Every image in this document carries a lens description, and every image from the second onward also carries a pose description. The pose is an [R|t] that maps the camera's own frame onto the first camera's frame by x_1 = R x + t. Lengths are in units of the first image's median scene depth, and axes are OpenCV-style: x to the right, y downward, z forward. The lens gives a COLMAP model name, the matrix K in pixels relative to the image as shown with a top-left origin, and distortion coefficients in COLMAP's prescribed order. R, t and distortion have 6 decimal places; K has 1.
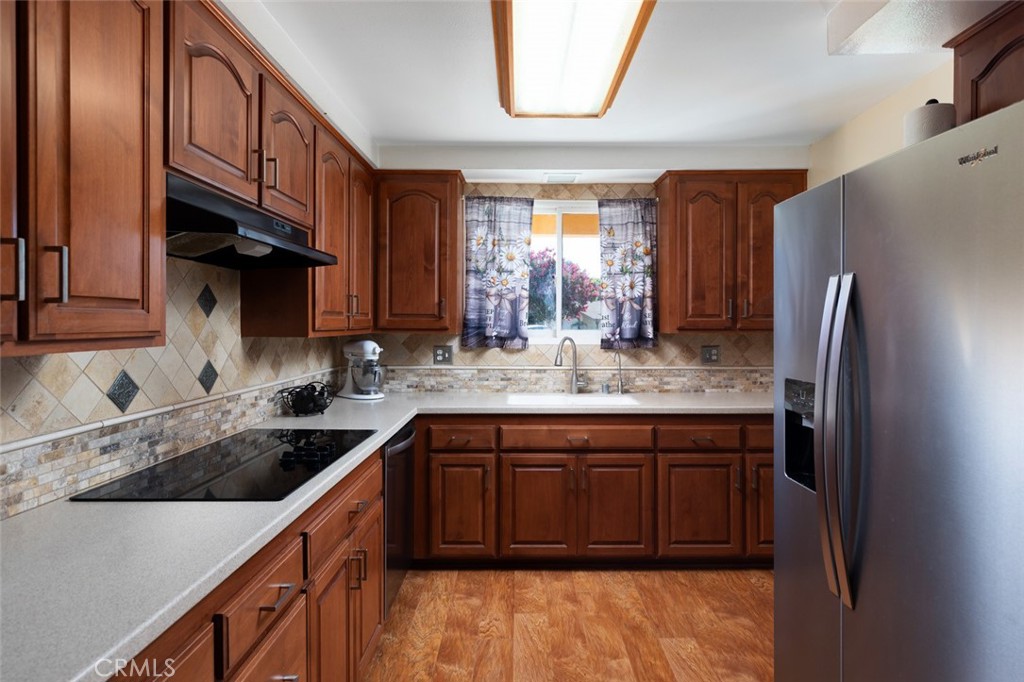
lens RADIAL K [[540.3, 0, 525.1], [0, 540.3, 324.9], [0, 0, 1]] dist [0.011008, -0.003510]
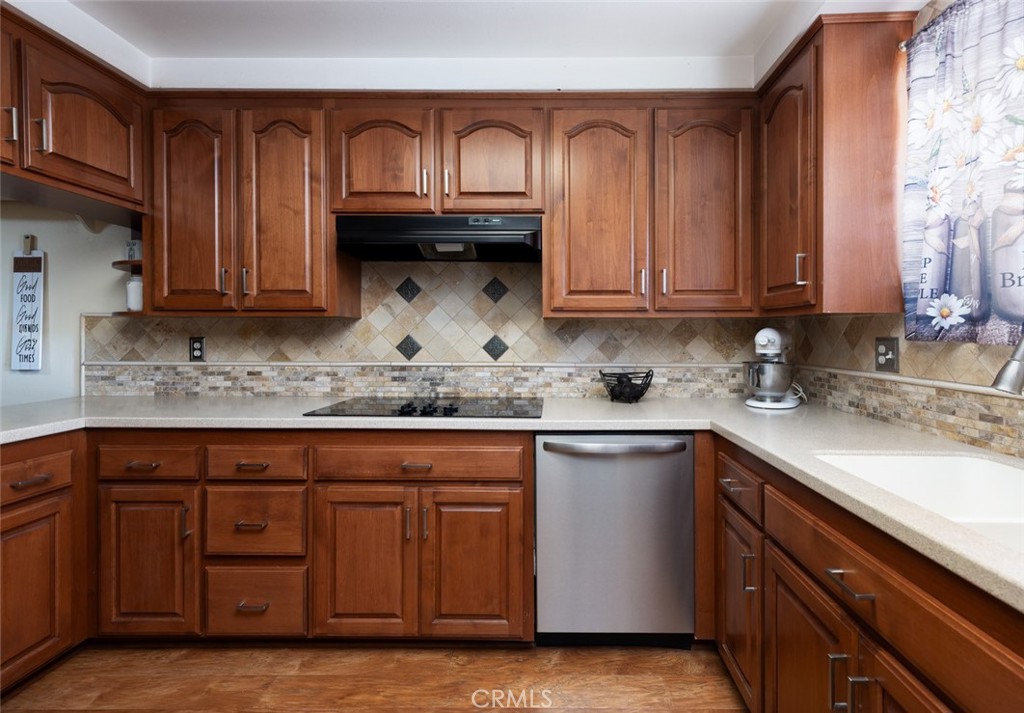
lens RADIAL K [[488.5, 0, 548.2], [0, 488.5, 337.5], [0, 0, 1]] dist [0.006603, -0.000990]
pose [[-0.013754, 0.002650, -0.999902, 0.378048], [-0.005672, 0.999980, 0.002728, 0.042150], [0.999889, 0.005709, -0.013738, 0.717409]]
